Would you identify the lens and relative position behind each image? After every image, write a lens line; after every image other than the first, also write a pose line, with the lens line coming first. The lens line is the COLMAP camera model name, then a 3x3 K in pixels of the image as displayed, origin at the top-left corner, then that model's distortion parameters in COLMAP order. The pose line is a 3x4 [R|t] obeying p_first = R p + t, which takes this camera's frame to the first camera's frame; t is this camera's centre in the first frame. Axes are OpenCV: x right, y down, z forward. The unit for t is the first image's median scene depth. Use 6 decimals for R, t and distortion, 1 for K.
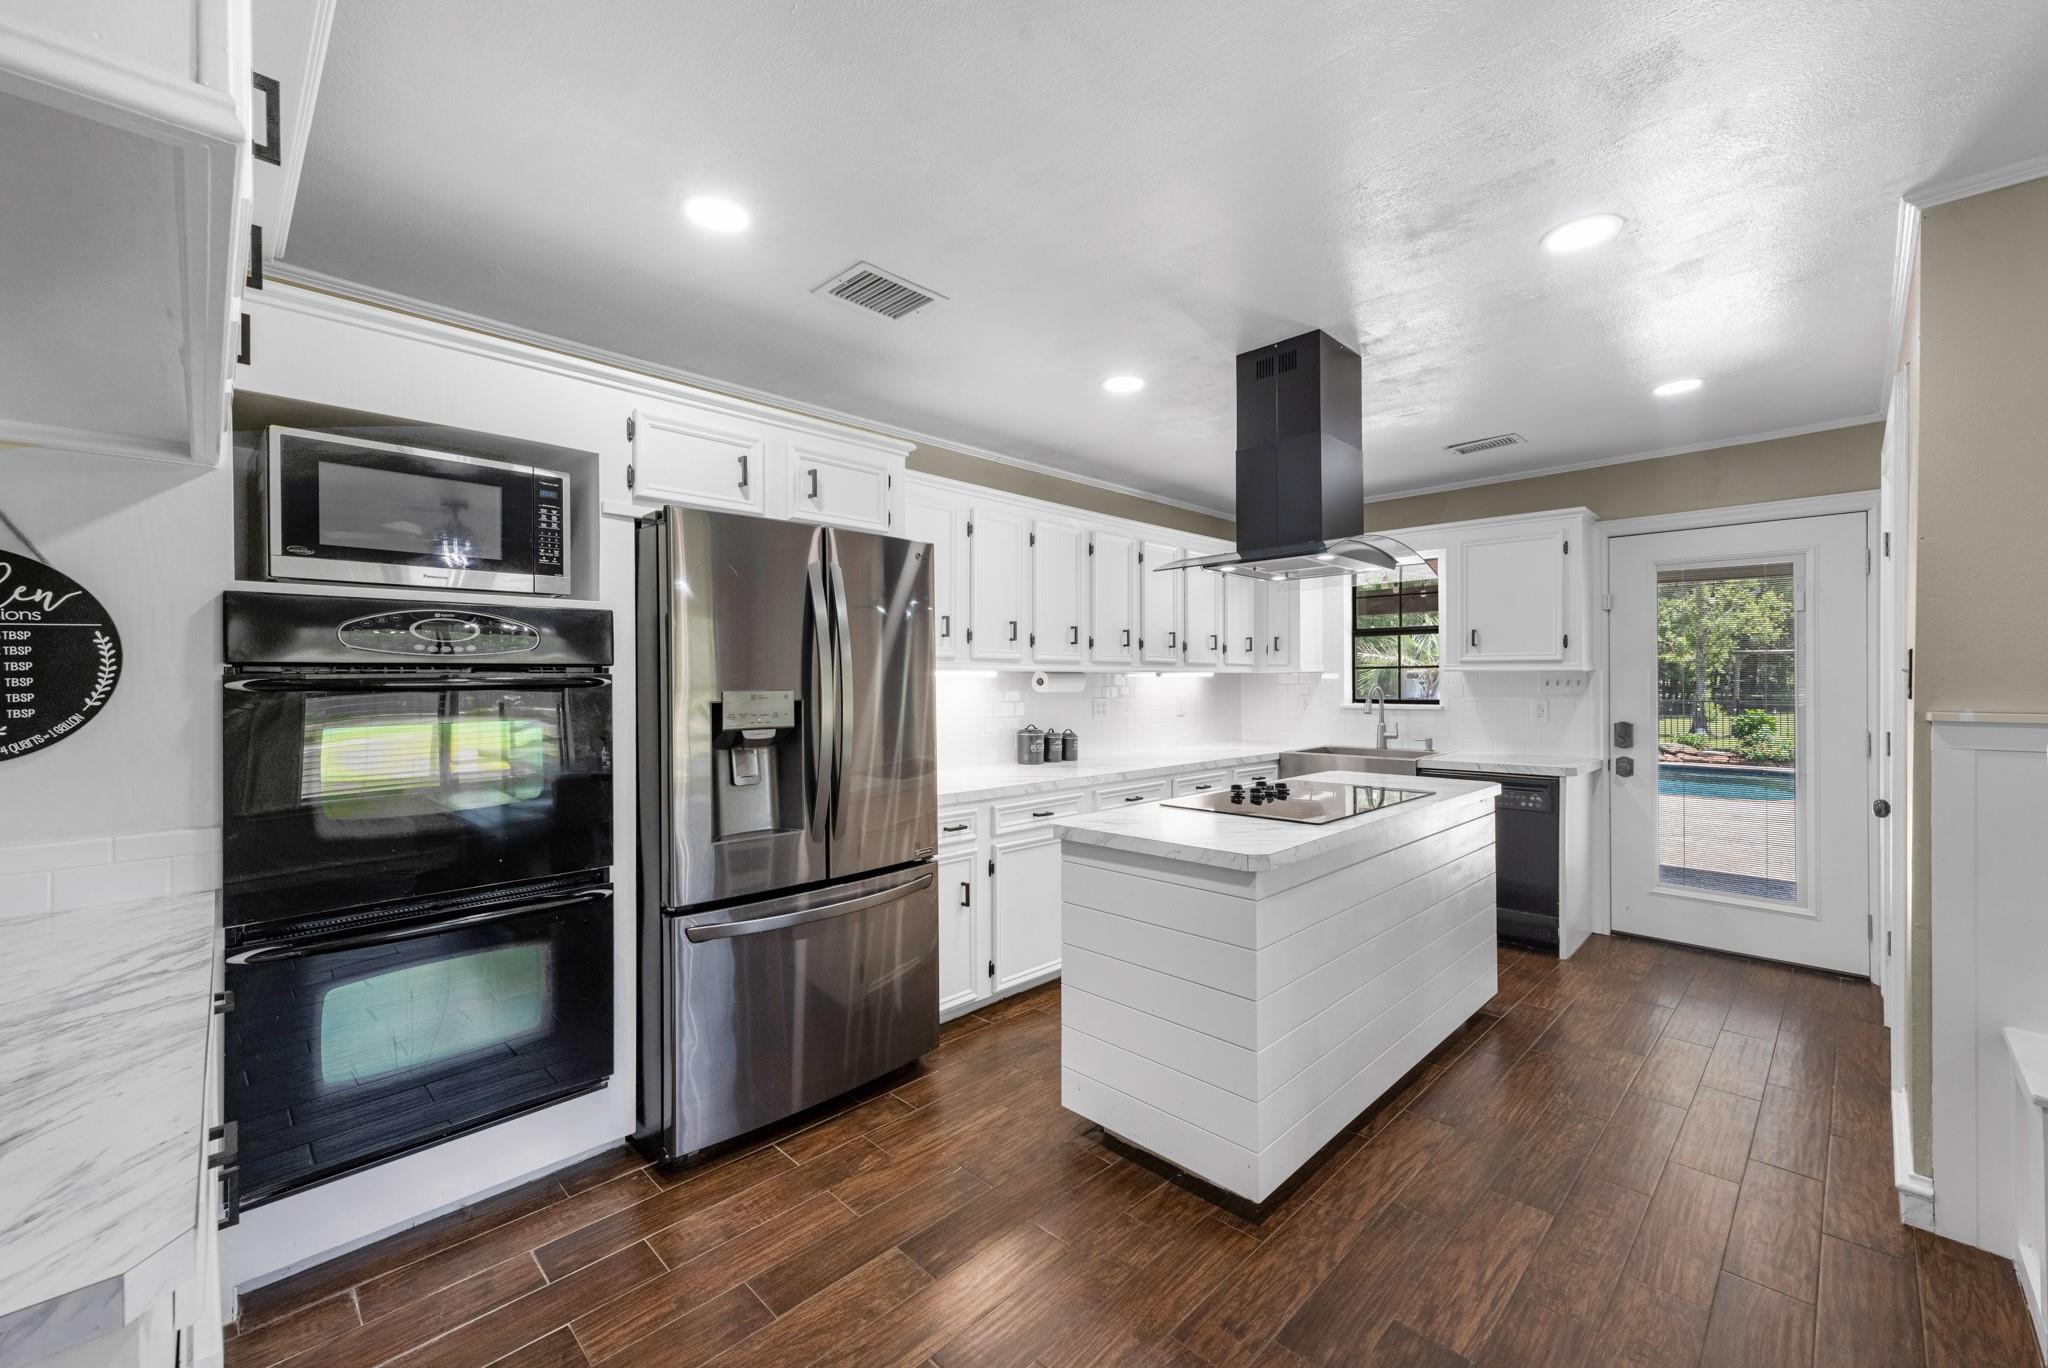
lens RADIAL K [[826.3, 0, 1018.2], [0, 826.3, 675.4], [0, 0, 1]] dist [0.006058, -0.000286]
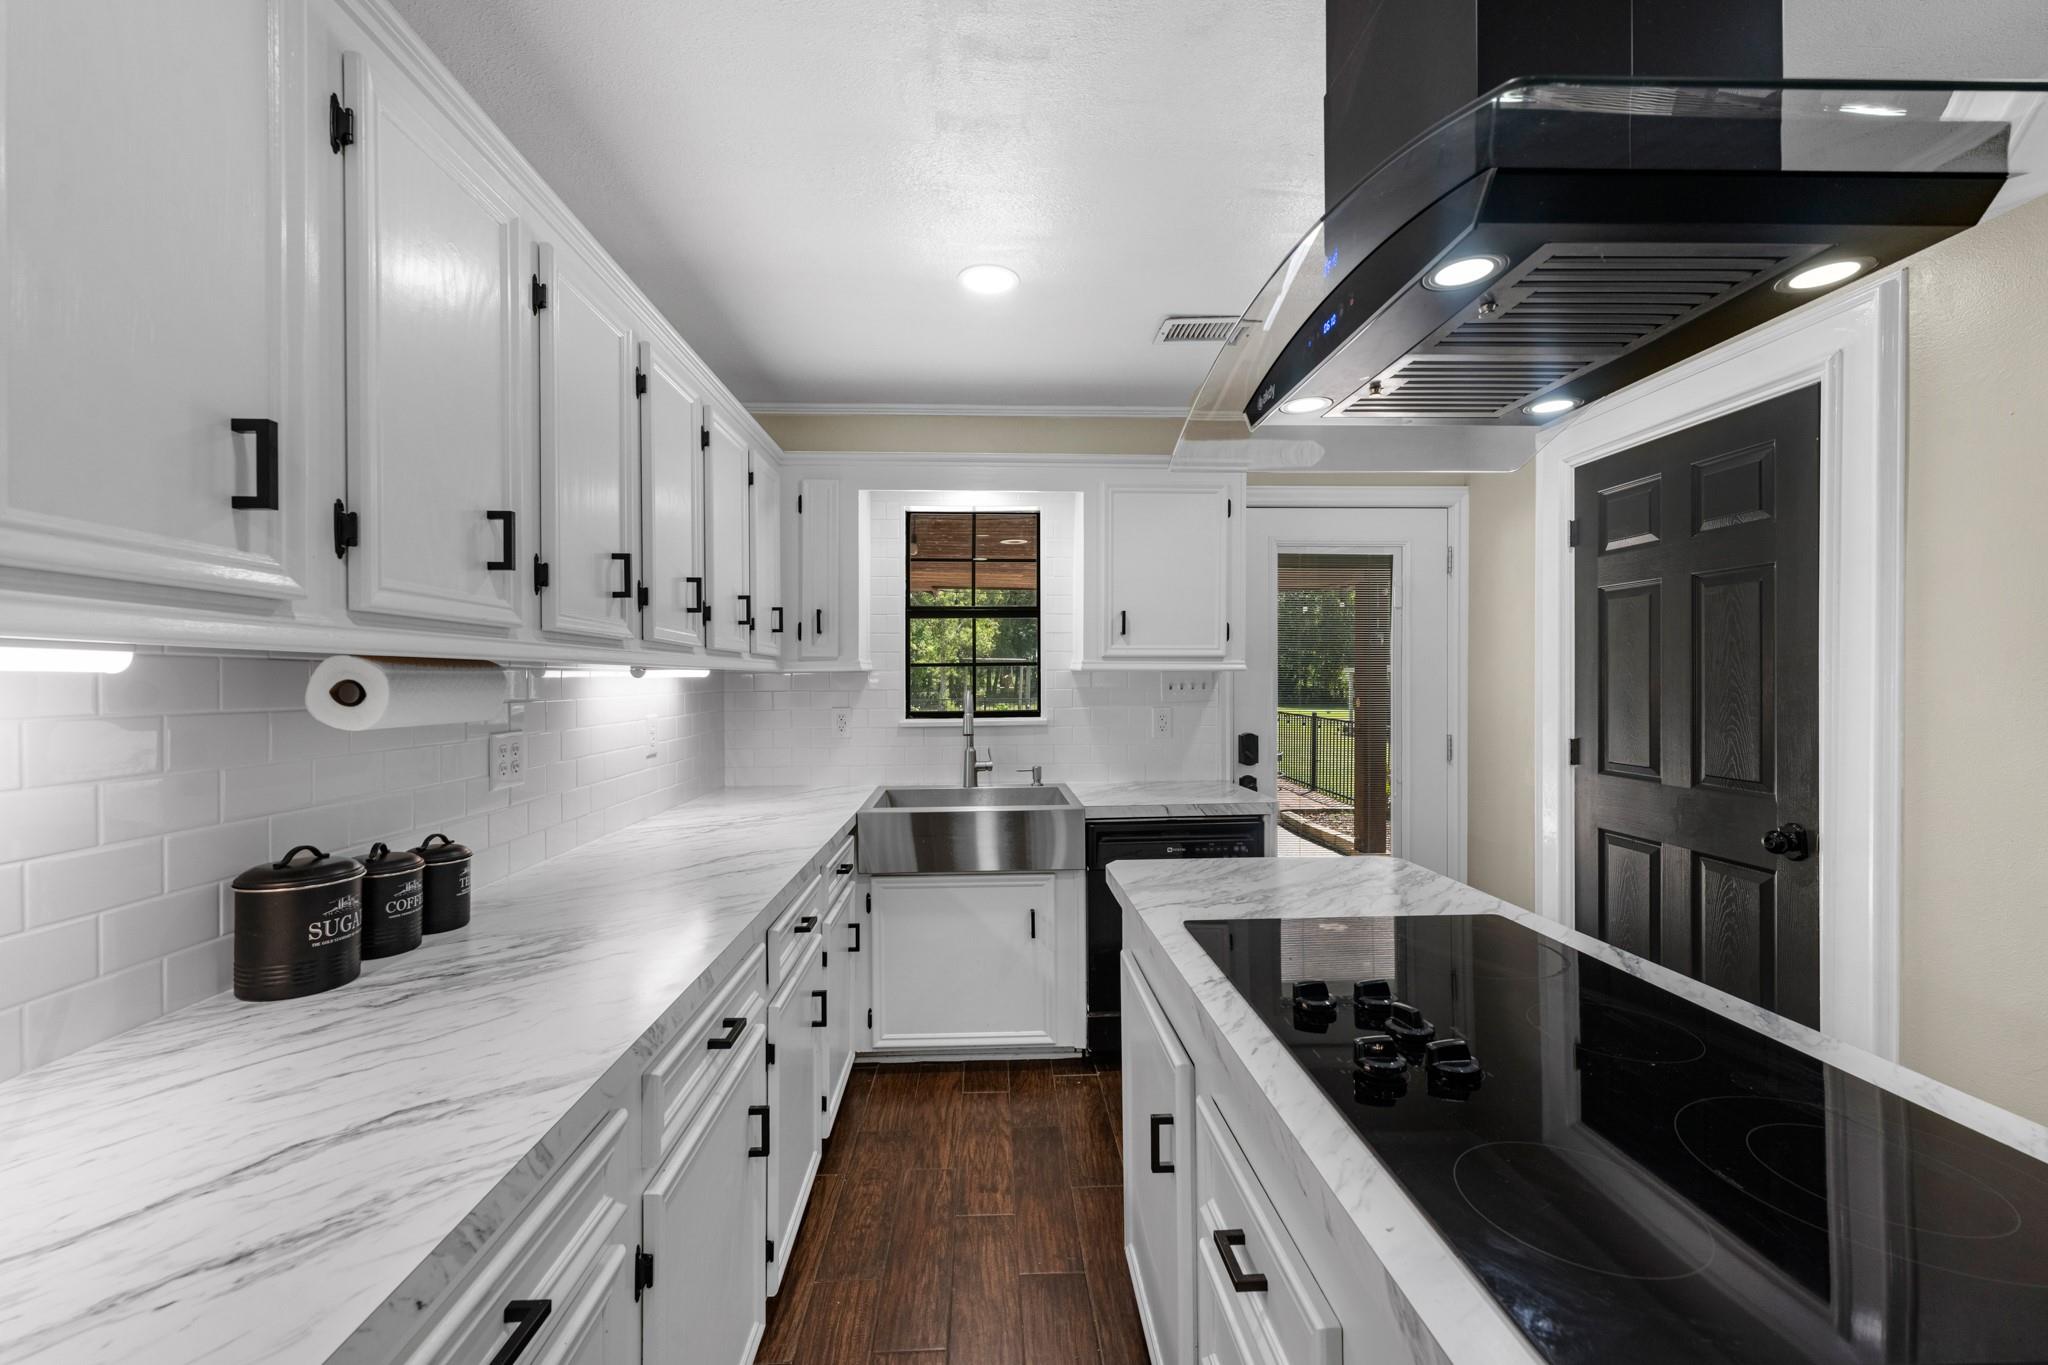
lens RADIAL K [[826.3, 0, 1018.2], [0, 826.3, 673.9], [0, 0, 1]] dist [0.006058, -0.000286]
pose [[0.673136, 0.005662, 0.739497, -0.039880], [-0.001995, 0.999981, -0.005840, 0.003506], [-0.739516, 0.002456, 0.673134, 0.858409]]
